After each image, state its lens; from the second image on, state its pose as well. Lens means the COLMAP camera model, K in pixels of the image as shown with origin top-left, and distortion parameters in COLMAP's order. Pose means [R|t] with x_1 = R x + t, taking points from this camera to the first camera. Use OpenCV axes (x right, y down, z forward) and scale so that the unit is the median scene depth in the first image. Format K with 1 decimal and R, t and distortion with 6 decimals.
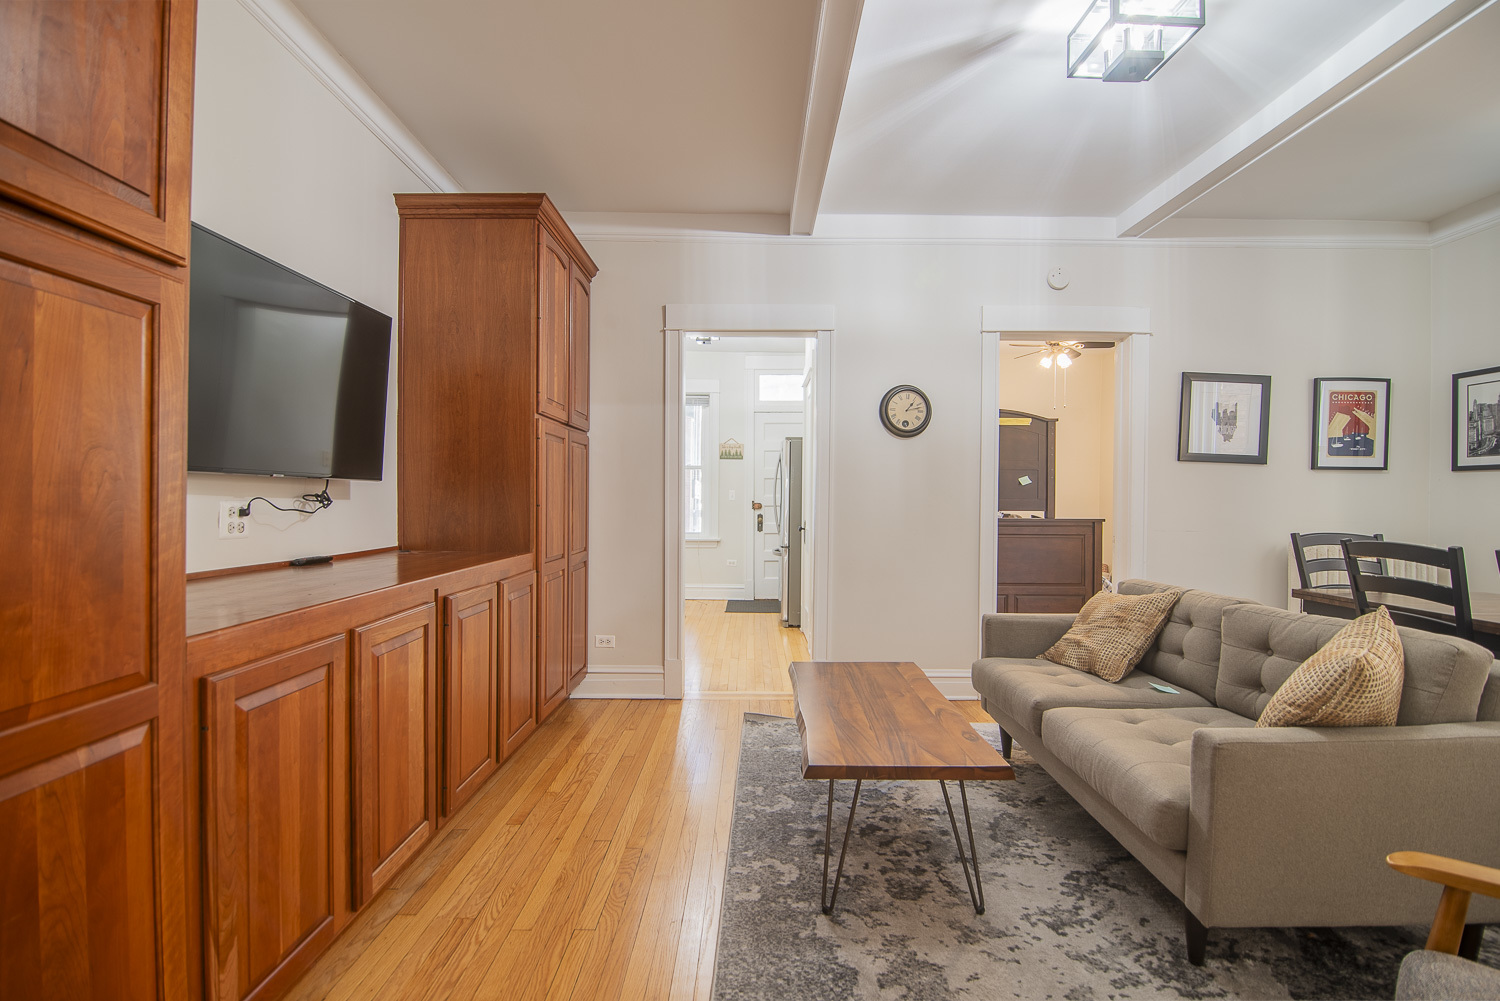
lens RADIAL K [[677.3, 0, 747.6], [0, 677.3, 502.0], [0, 0, 1]] dist [-0.017100, -0.000637]
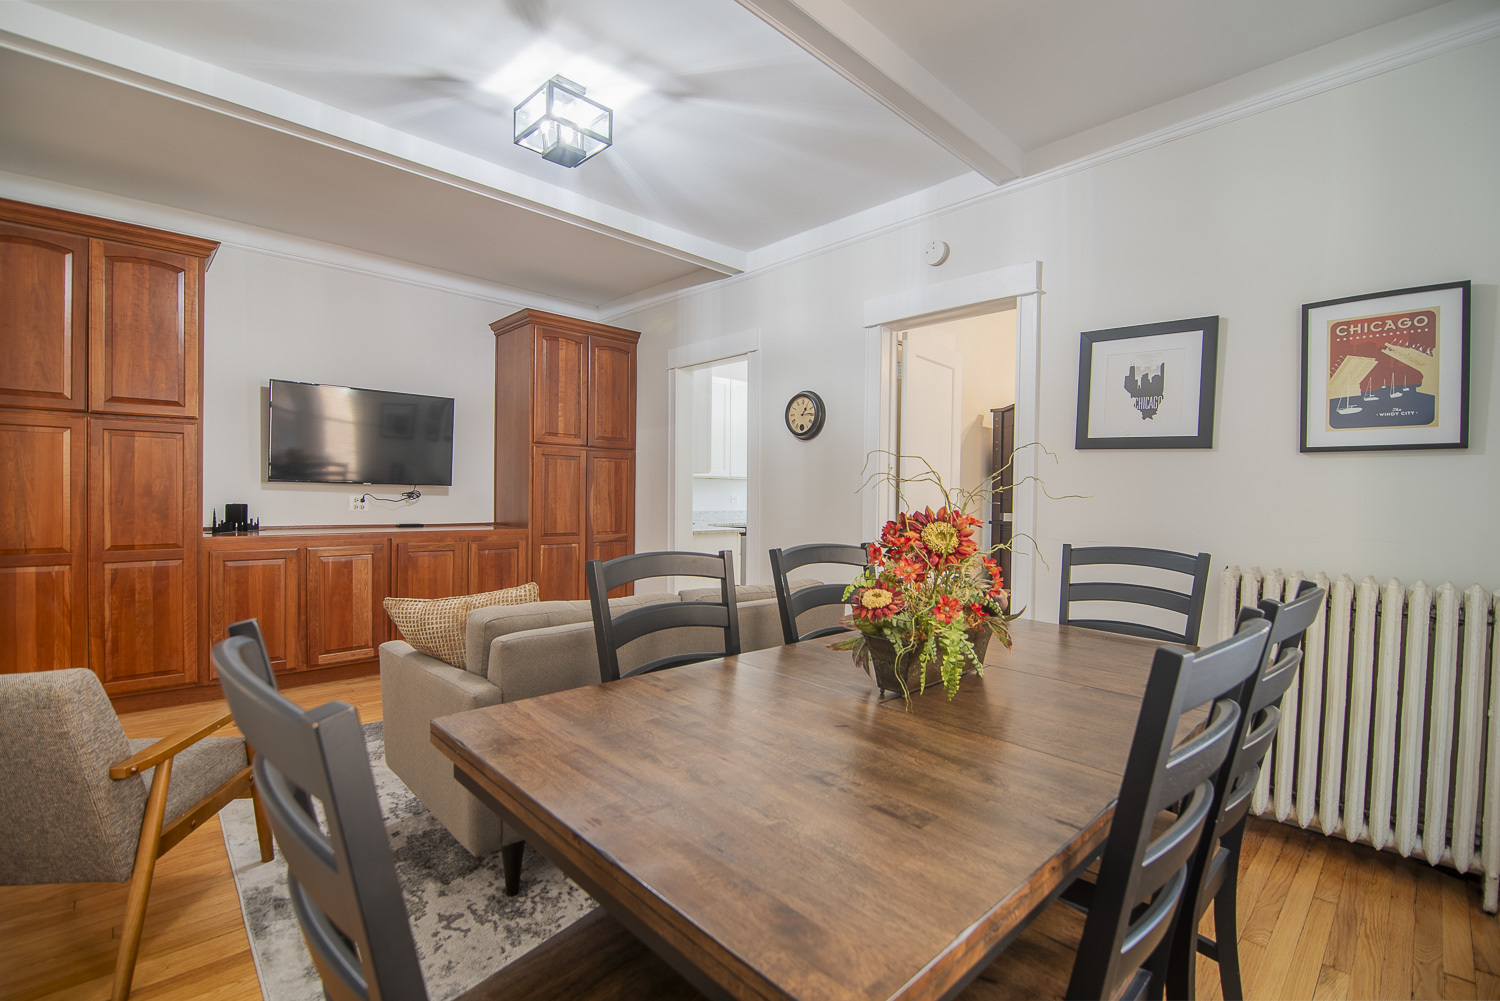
lens RADIAL K [[677.3, 0, 751.5], [0, 677.3, 501.9], [0, 0, 1]] dist [-0.017100, -0.000637]
pose [[0.694619, 0.007646, -0.719337, 0.942935], [-0.011636, 0.999932, -0.000608, 0.003646], [0.719284, 0.008792, 0.694661, 0.200274]]
